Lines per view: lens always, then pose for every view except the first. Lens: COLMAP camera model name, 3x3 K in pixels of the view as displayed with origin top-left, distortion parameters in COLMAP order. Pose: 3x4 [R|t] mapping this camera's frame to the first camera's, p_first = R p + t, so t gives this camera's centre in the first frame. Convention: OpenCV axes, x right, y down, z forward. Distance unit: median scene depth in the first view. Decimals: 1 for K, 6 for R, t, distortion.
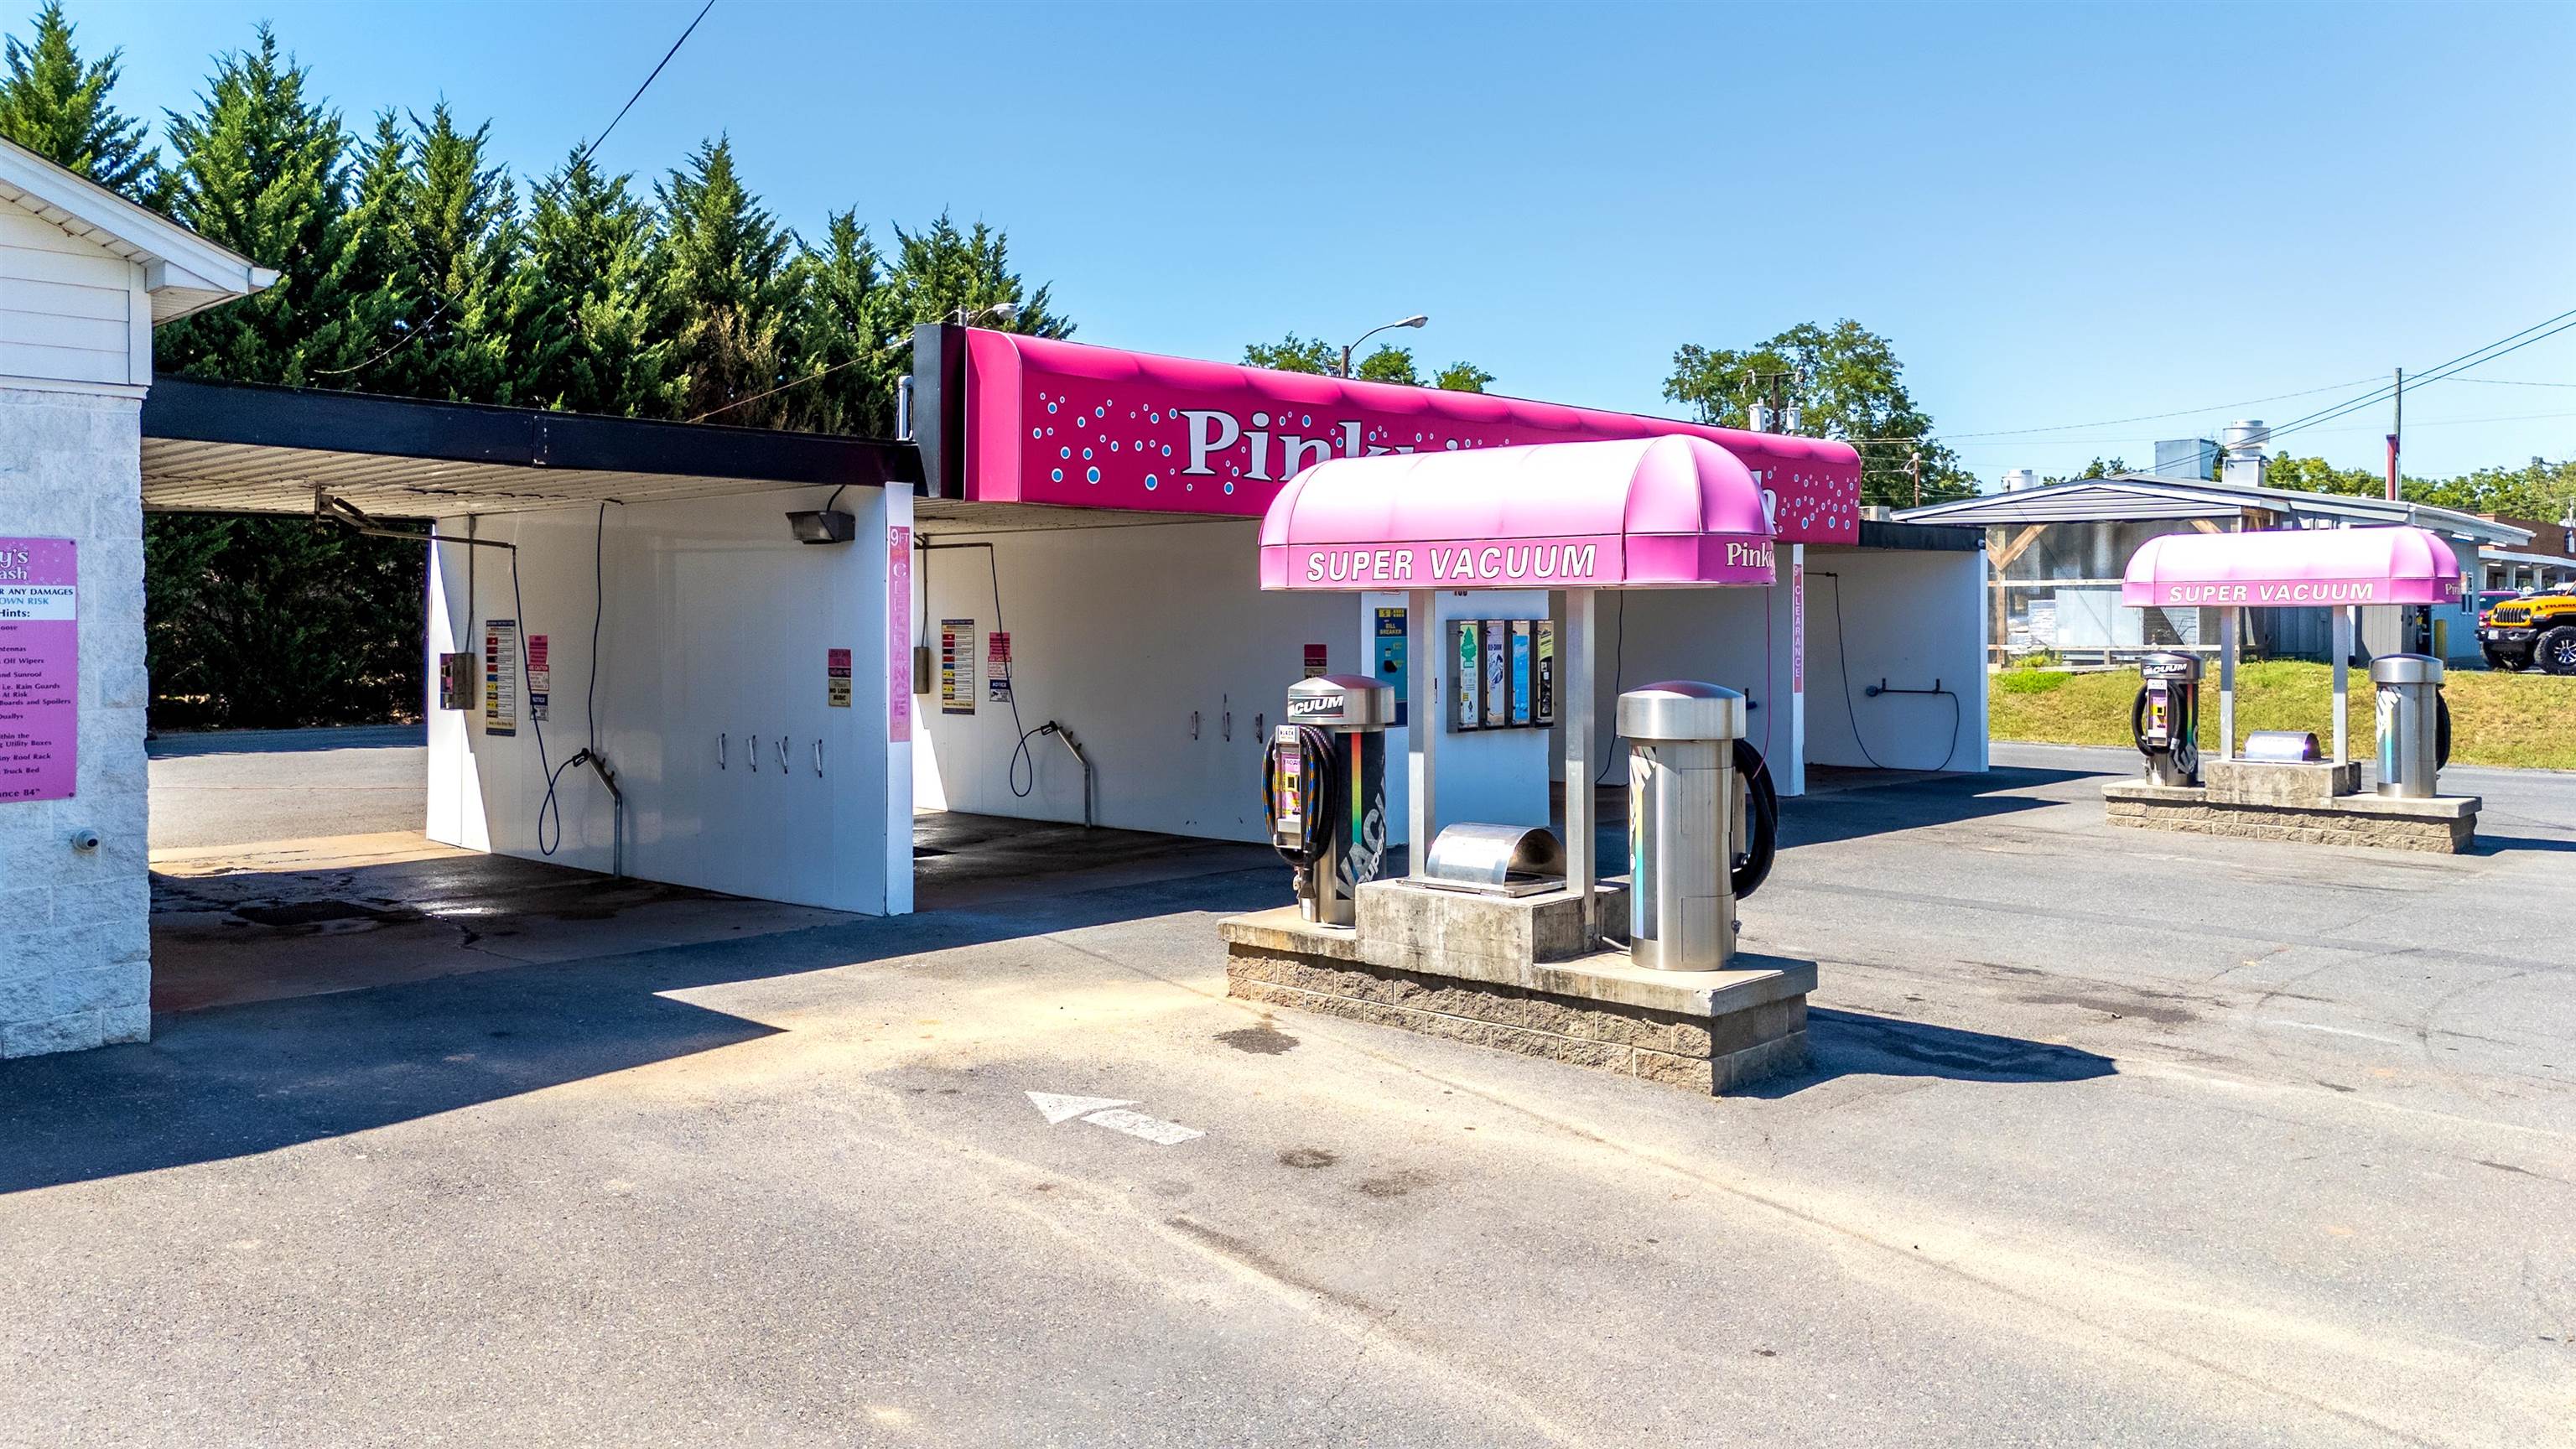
lens RADIAL K [[1962.8, 0, 1326.7], [0, 1962.8, 584.1], [0, 0, 1]] dist [0.058485, -0.054123]
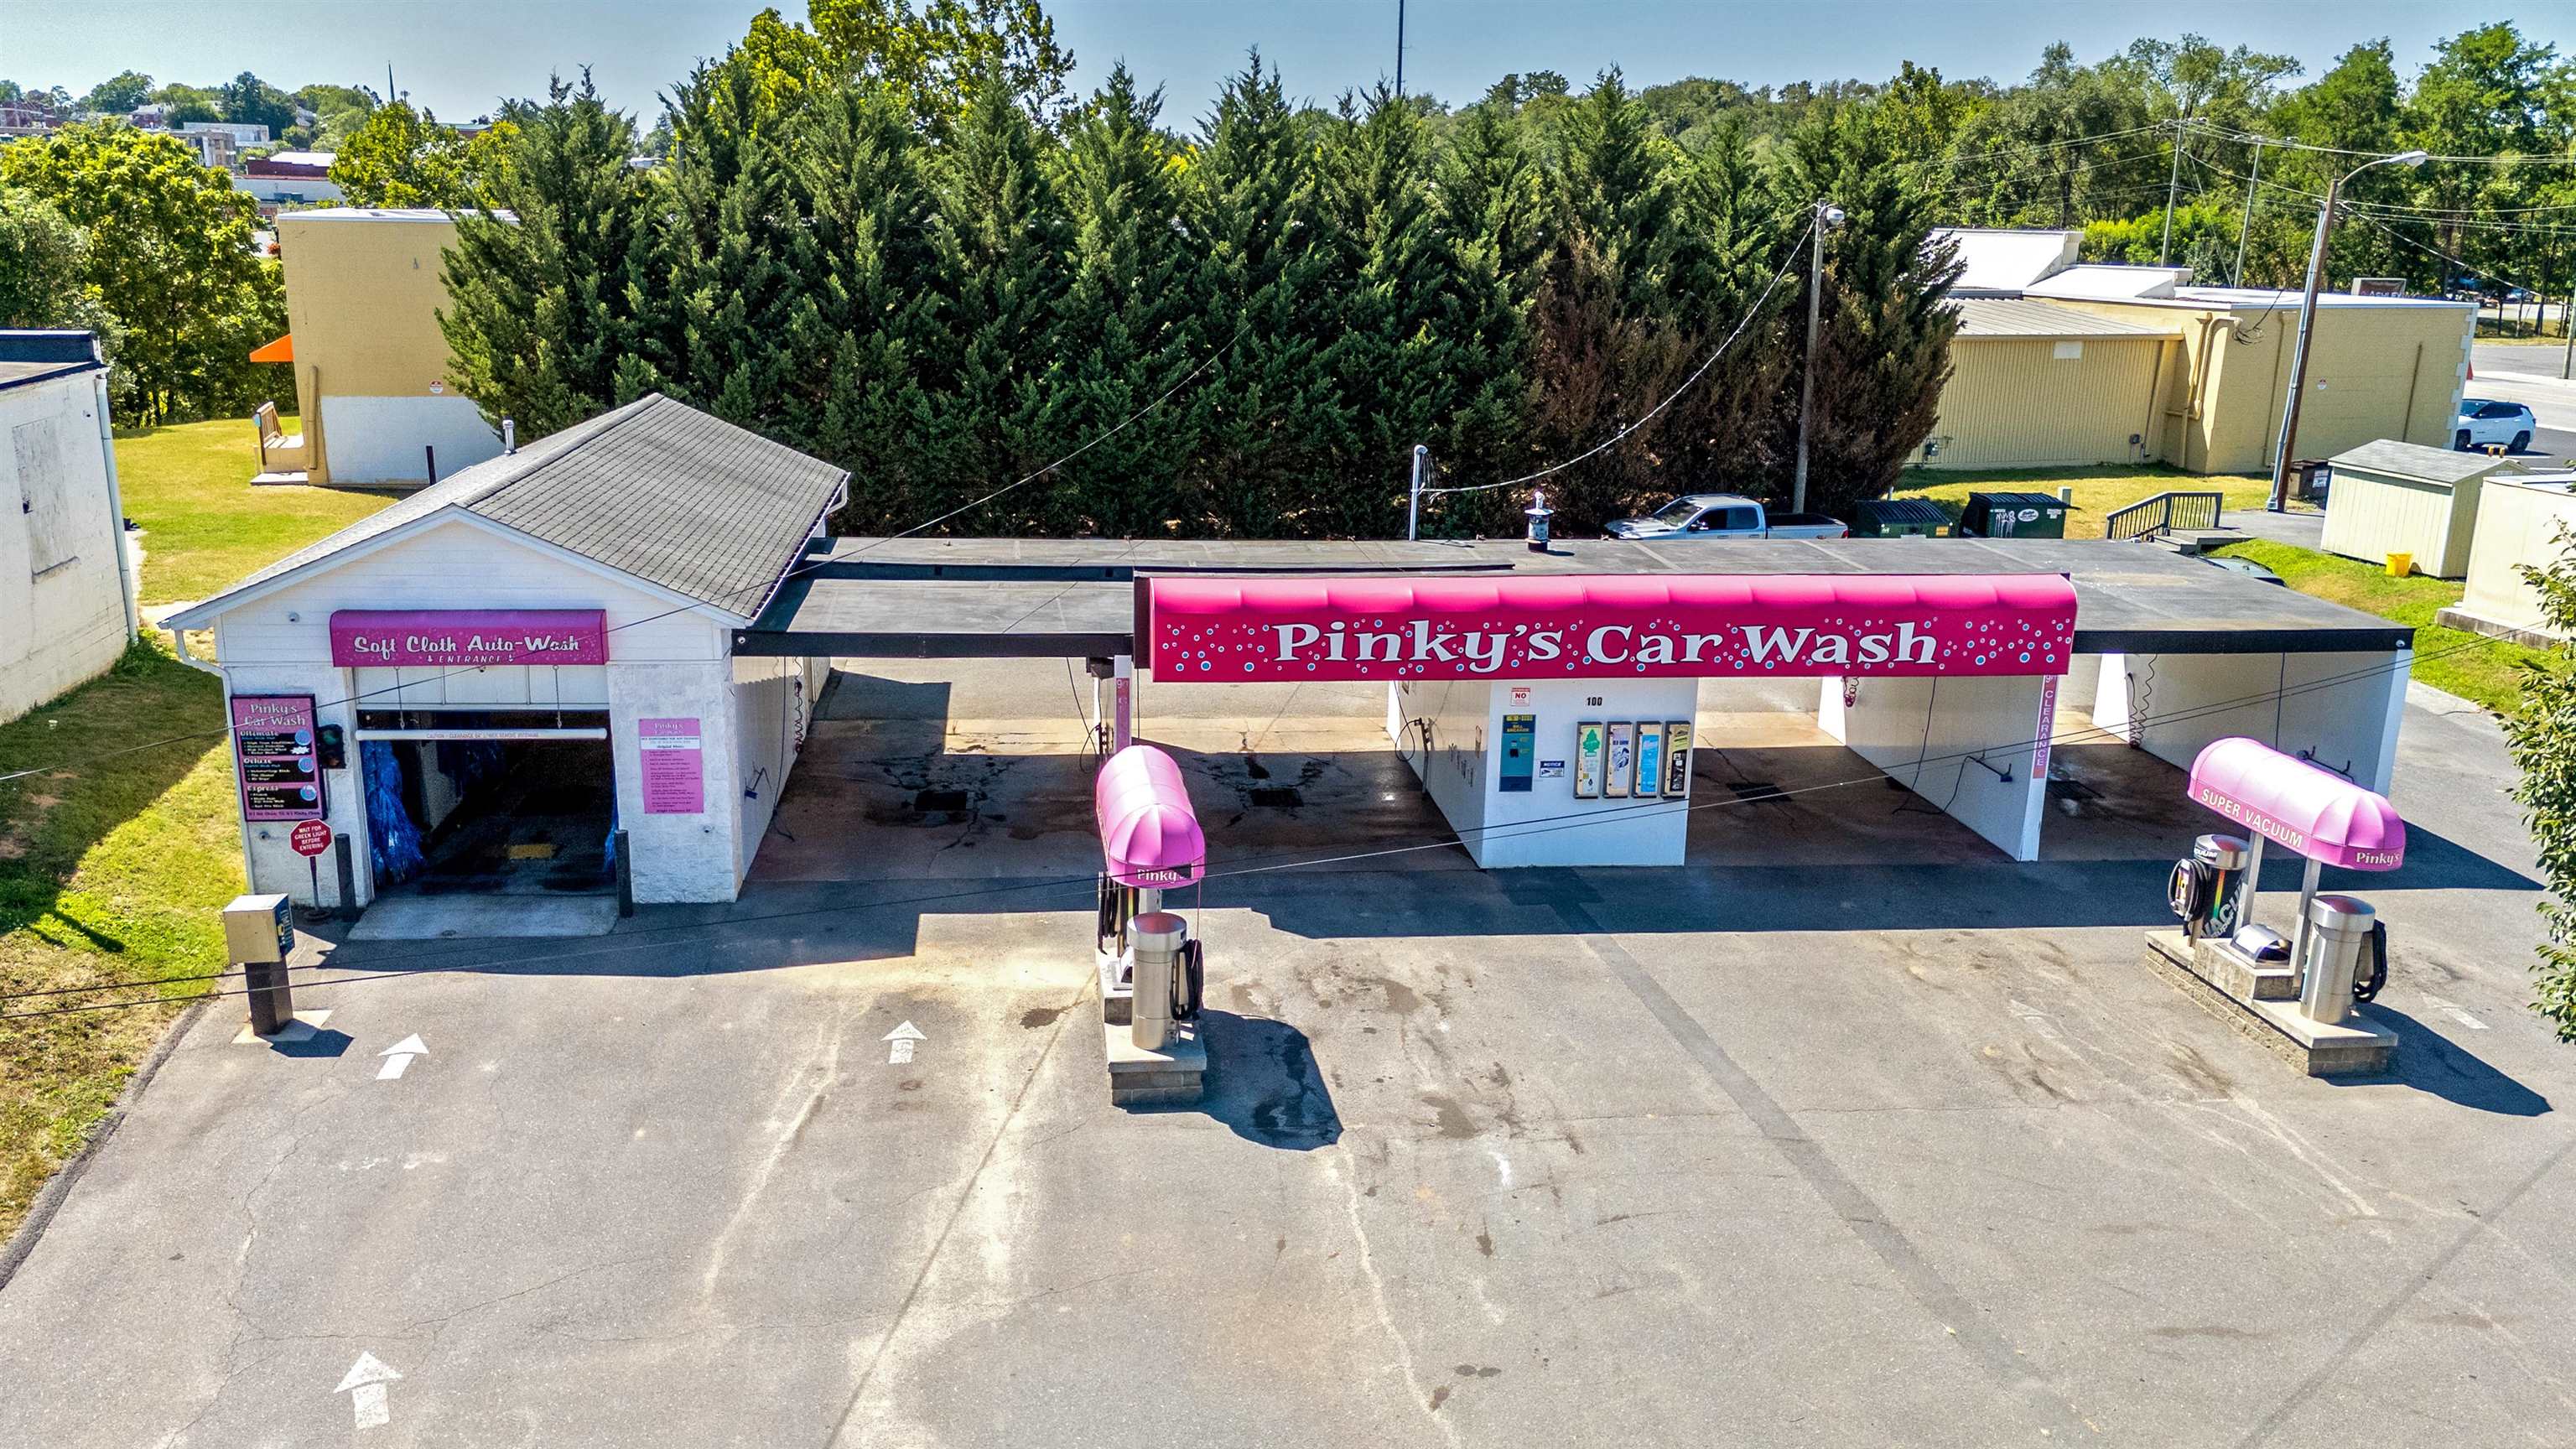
lens RADIAL K [[2001.0, 0, 1255.2], [0, 2001.0, 726.0], [0, 0, 1]] dist [0.105436, -0.131787]
pose [[0.753757, 0.186197, -0.630223, 0.866819], [-0.010958, 0.962448, 0.271245, -0.401944], [0.657062, -0.197547, 0.727492, -0.245061]]
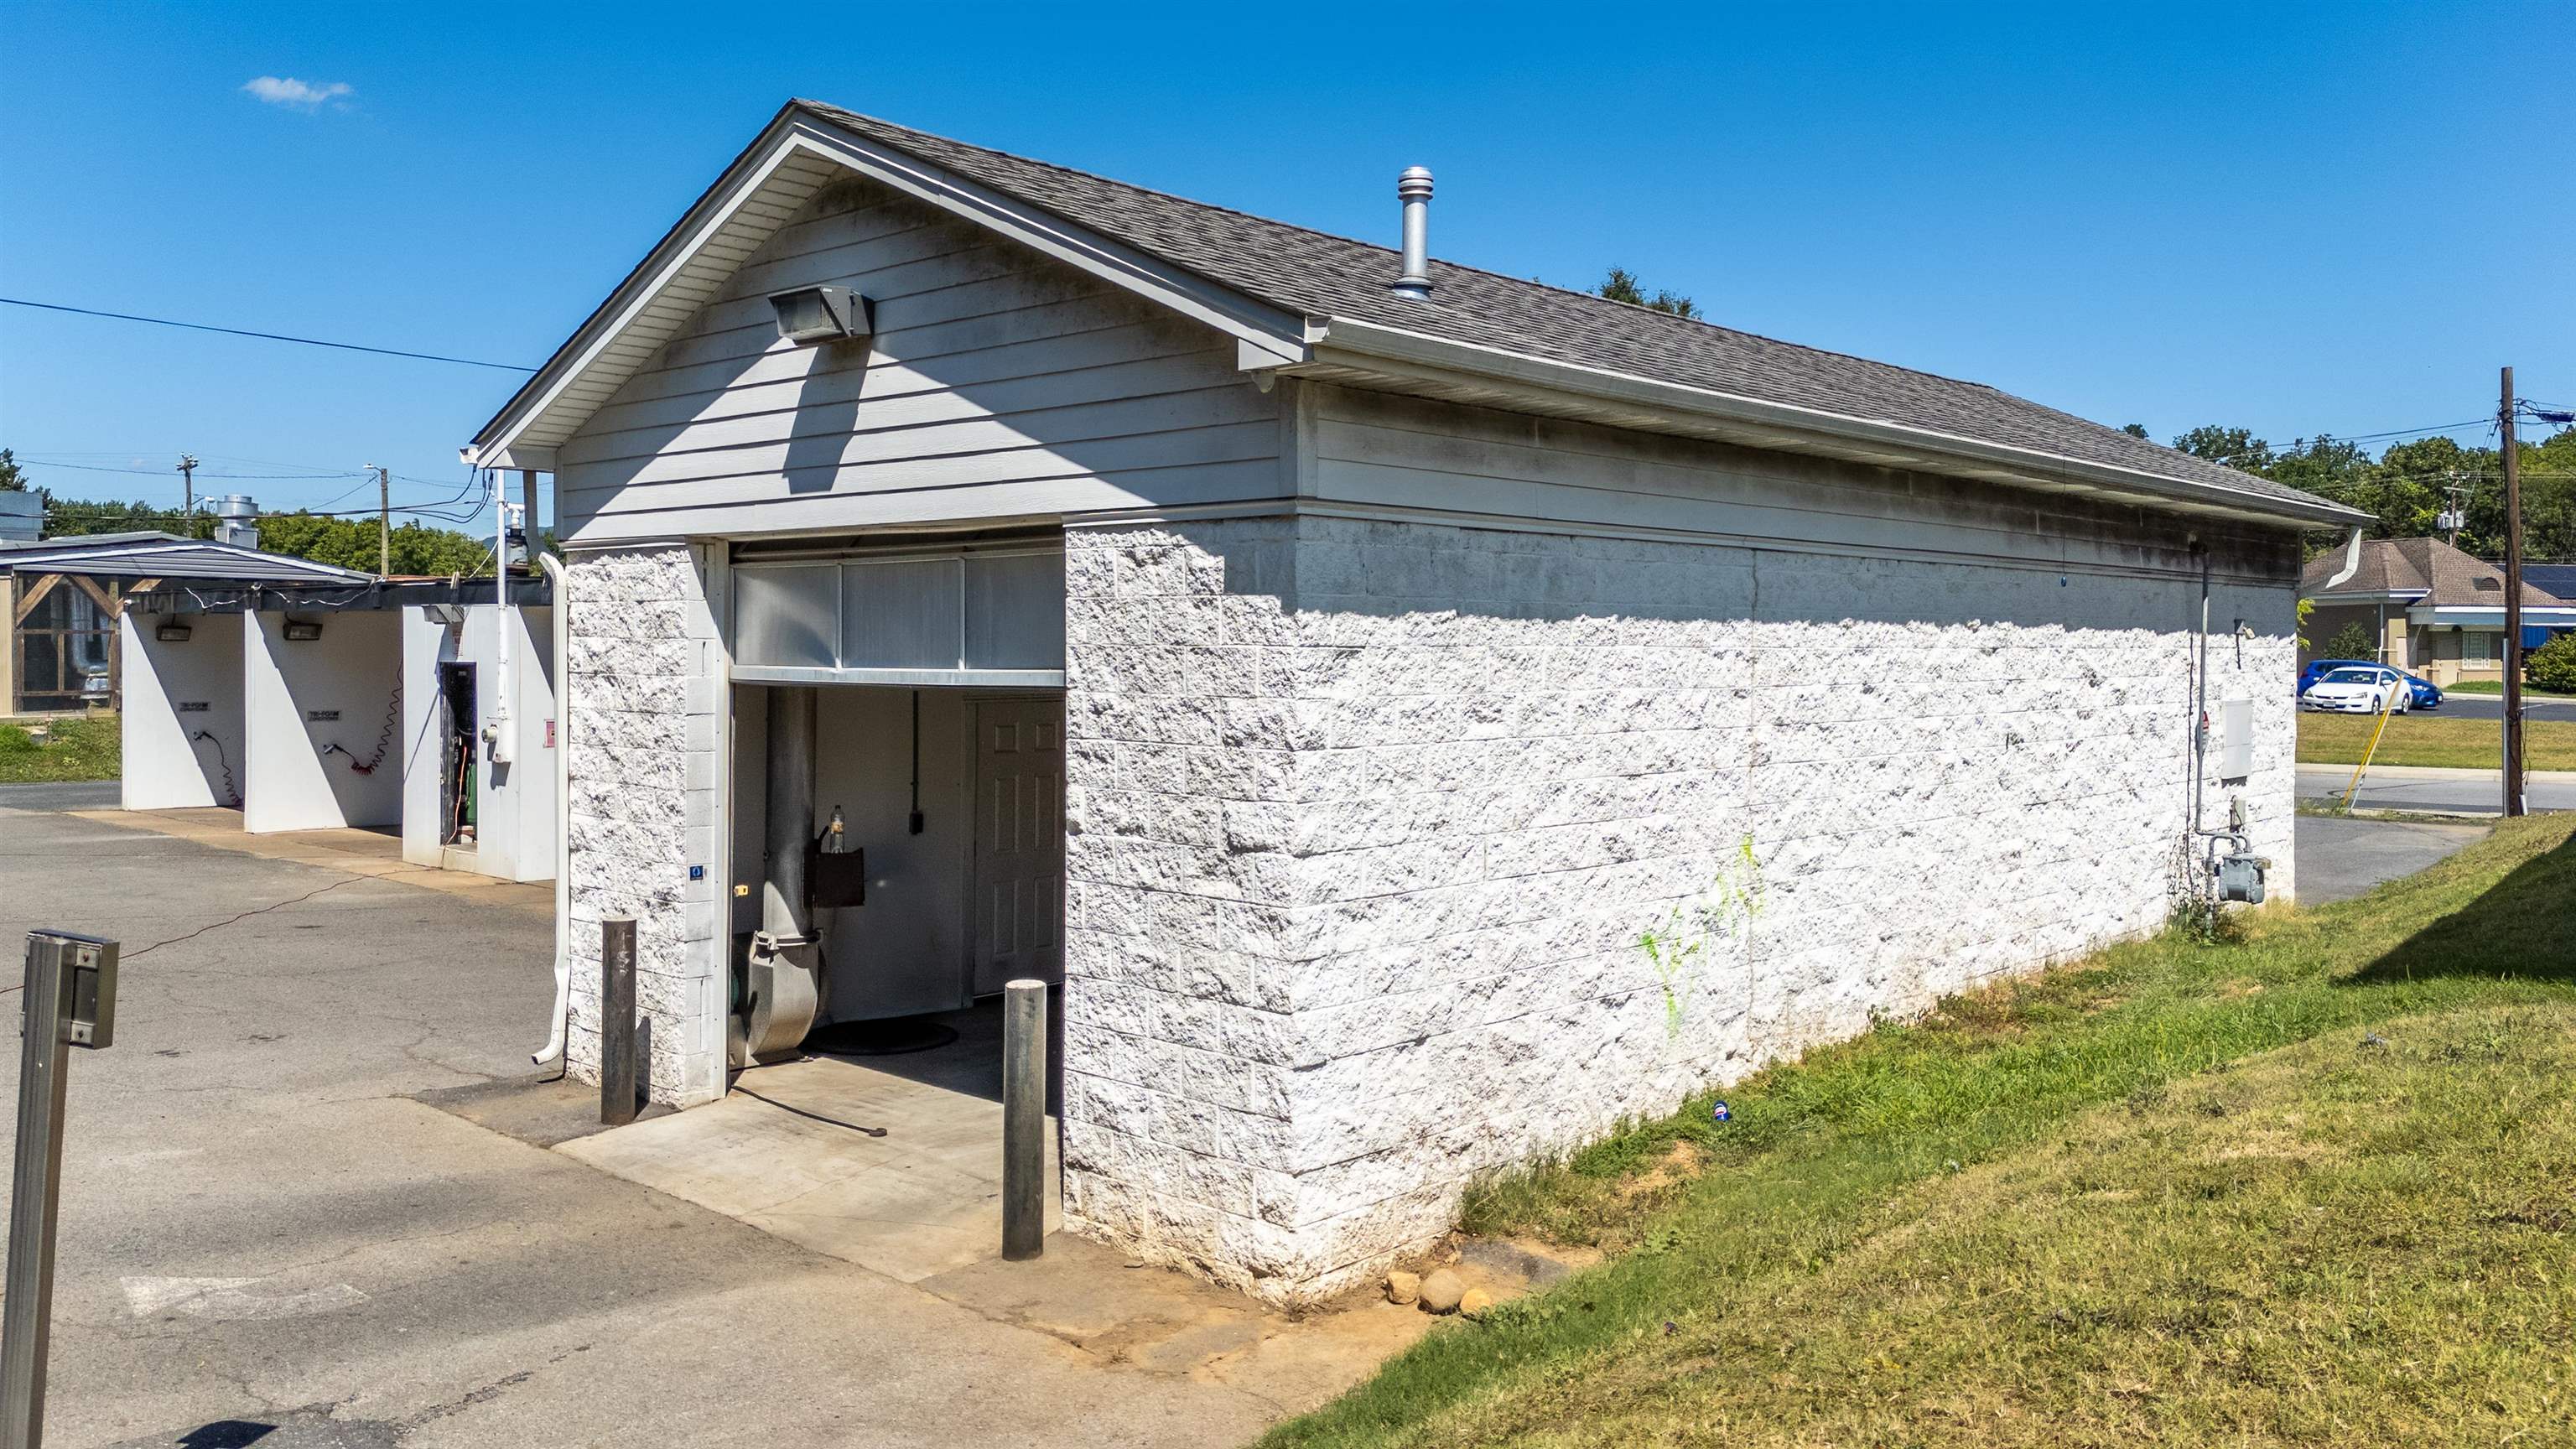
lens RADIAL K [[1898.2, 0, 1298.1], [0, 1898.2, 732.0], [0, 0, 1]] dist [0.102735, -0.135911]
pose [[0.000318, -0.039958, 0.999201, -1.501333], [-0.027382, 0.998826, 0.039952, -0.011393], [-0.999625, -0.027373, -0.000777, 0.816029]]
